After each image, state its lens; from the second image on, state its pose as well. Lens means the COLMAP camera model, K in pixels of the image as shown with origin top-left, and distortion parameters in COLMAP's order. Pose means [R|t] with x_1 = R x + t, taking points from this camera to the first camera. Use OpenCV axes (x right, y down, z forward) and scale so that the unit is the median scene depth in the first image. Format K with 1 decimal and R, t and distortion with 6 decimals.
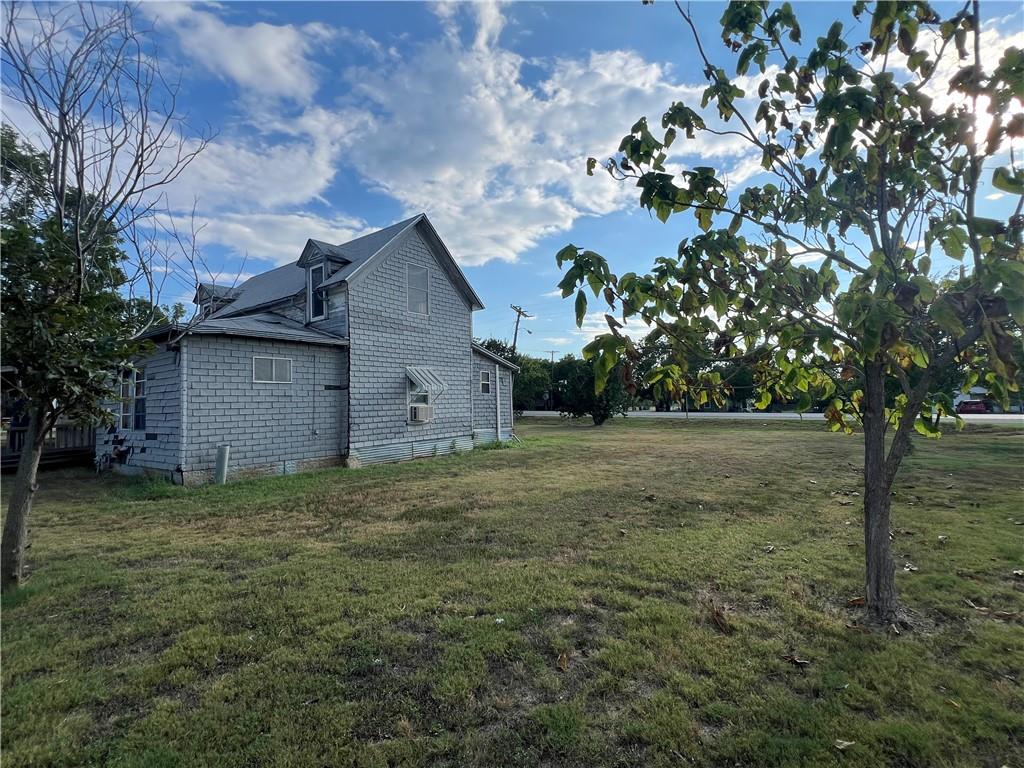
lens RADIAL K [[481.0, 0, 510.5], [0, 481.0, 386.3], [0, 0, 1]] dist [0.002216, 0.000509]
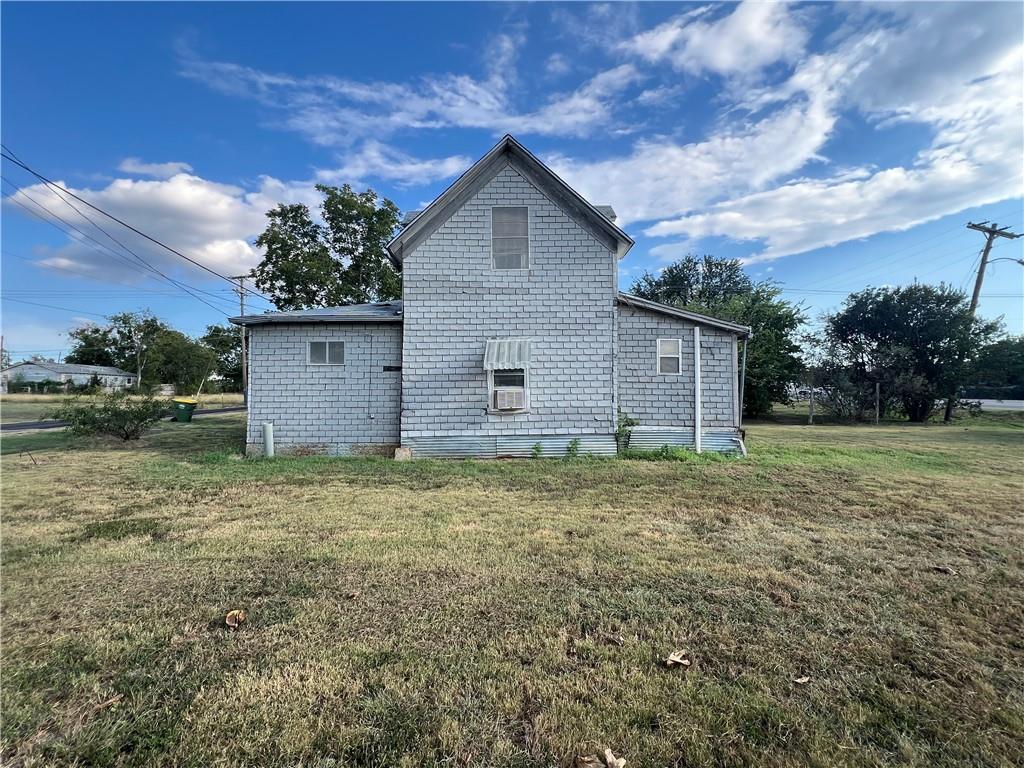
lens RADIAL K [[481.0, 0, 509.1], [0, 481.0, 386.5], [0, 0, 1]] dist [0.002216, 0.000509]
pose [[0.603532, 0.009625, -0.797280, 0.454461], [0.021204, 0.999380, 0.028115, 0.014380], [0.797057, -0.033874, 0.602954, 0.576636]]
